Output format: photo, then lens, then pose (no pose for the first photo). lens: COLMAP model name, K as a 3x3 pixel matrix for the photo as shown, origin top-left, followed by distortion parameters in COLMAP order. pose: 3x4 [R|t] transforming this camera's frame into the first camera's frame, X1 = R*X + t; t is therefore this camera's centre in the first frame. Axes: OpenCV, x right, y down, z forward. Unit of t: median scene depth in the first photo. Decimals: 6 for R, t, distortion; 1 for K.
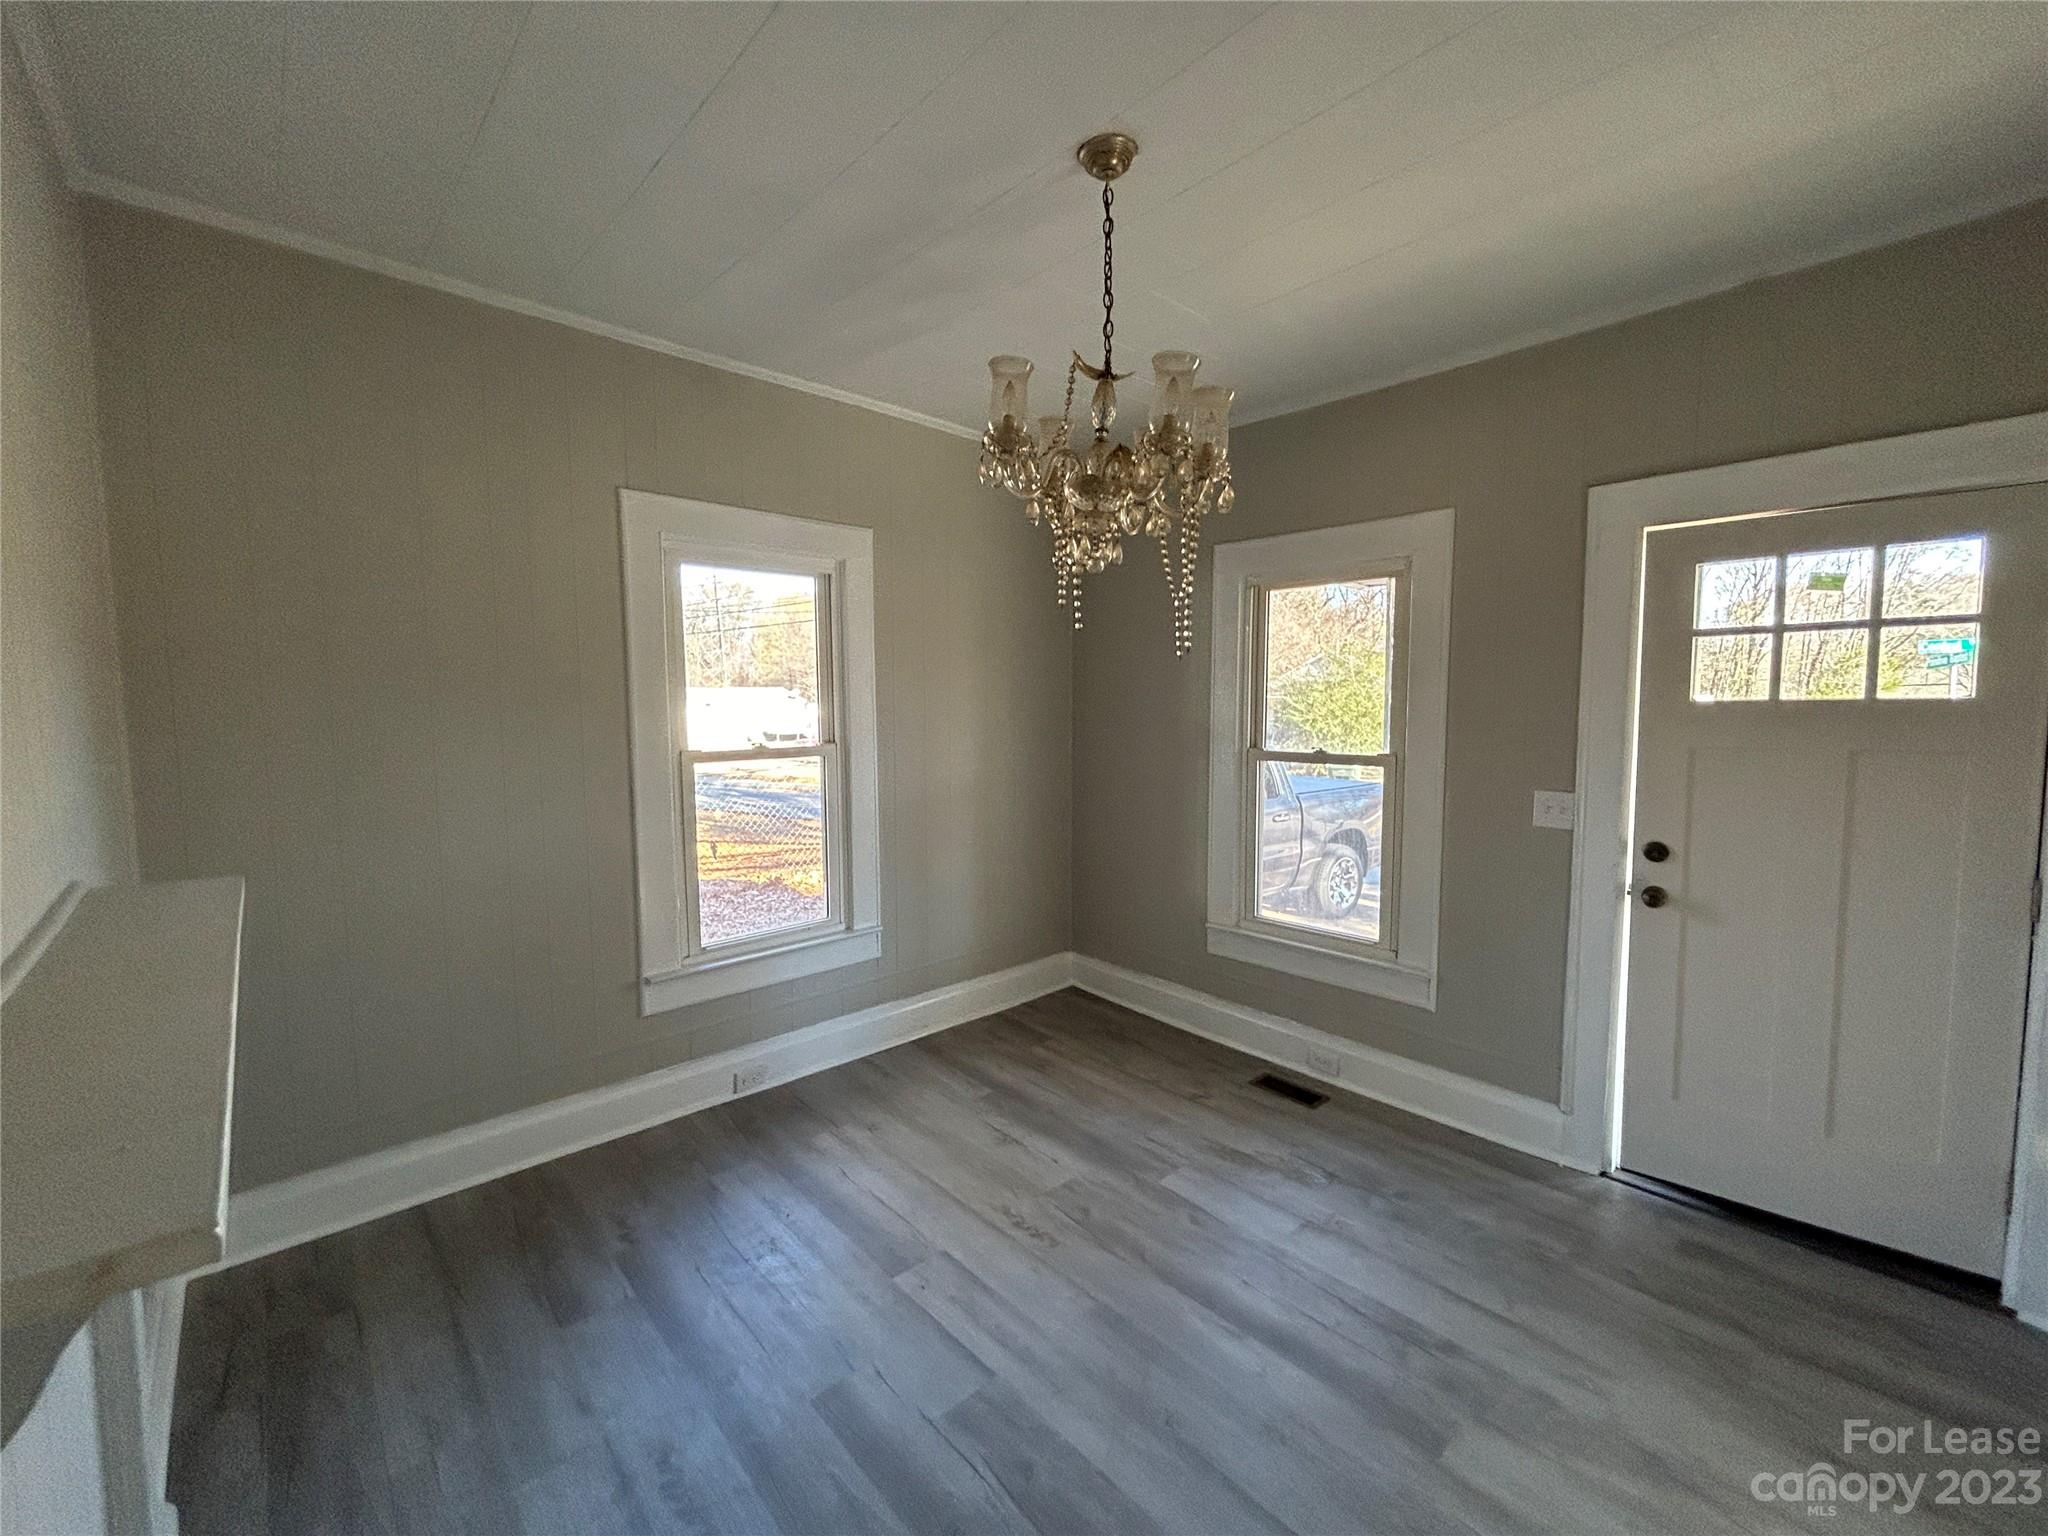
lens RADIAL K [[824.5, 0, 1024.0], [0, 824.5, 768.0], [0, 0, 1]] dist [0.002743, -0.002615]
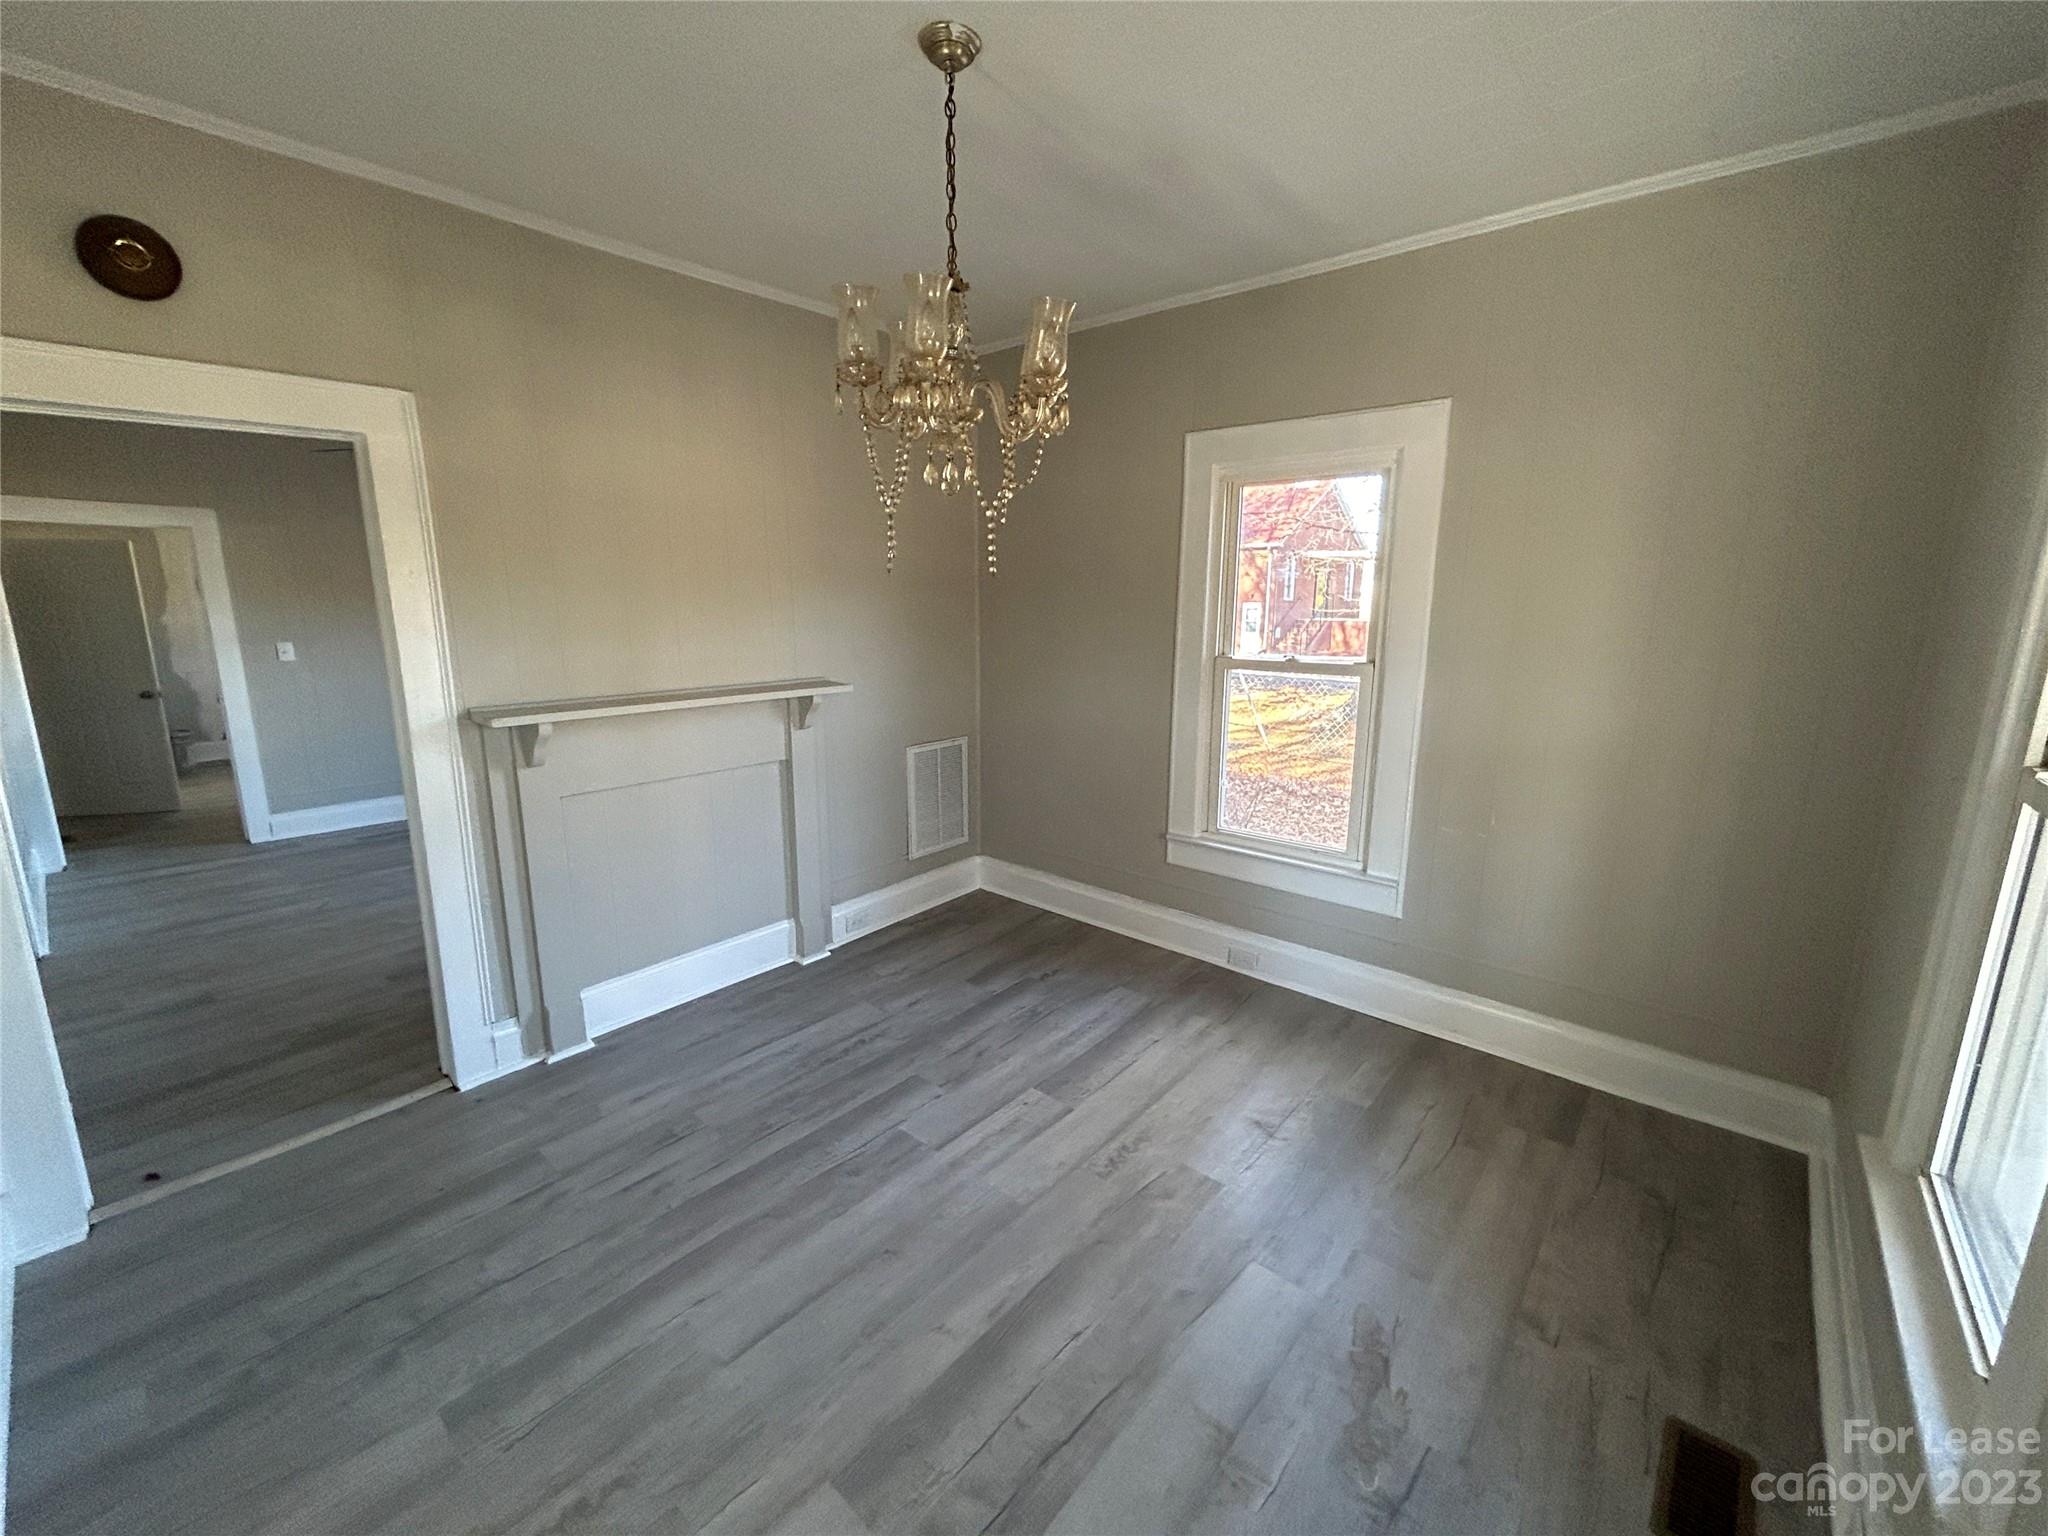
lens RADIAL K [[830.5, 0, 1024.0], [0, 830.5, 768.0], [0, 0, 1]] dist [-0.001709, 0.000797]
pose [[0.110382, 0.201313, -0.973288, 0.716793], [-0.089541, 0.977304, 0.191989, -0.066396], [0.989848, 0.065957, 0.125903, 0.596430]]
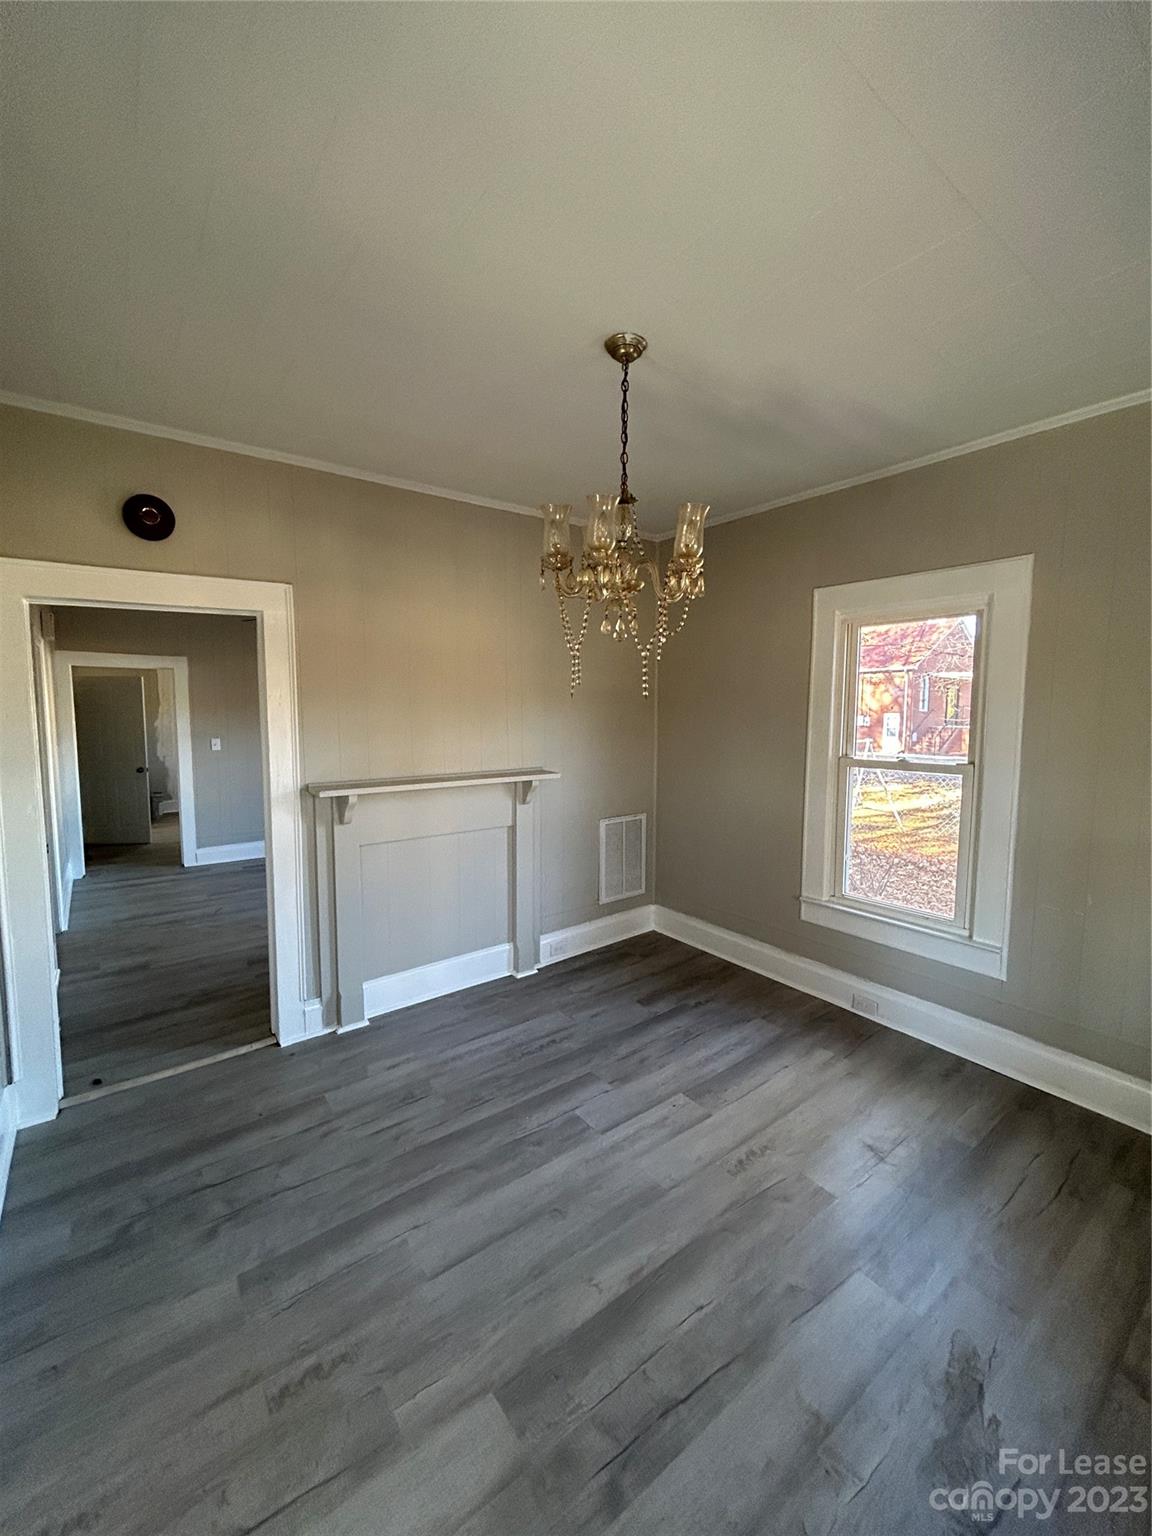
lens RADIAL K [[622.9, 0, 578.4], [0, 622.9, 767.6], [0, 0, 1]] dist [-0.001709, 0.000797]
pose [[-0.094420, 0.094487, -0.991038, 0.729754], [-0.088783, 0.990720, 0.102915, -0.073962], [0.991566, 0.097705, -0.085155, 0.633092]]
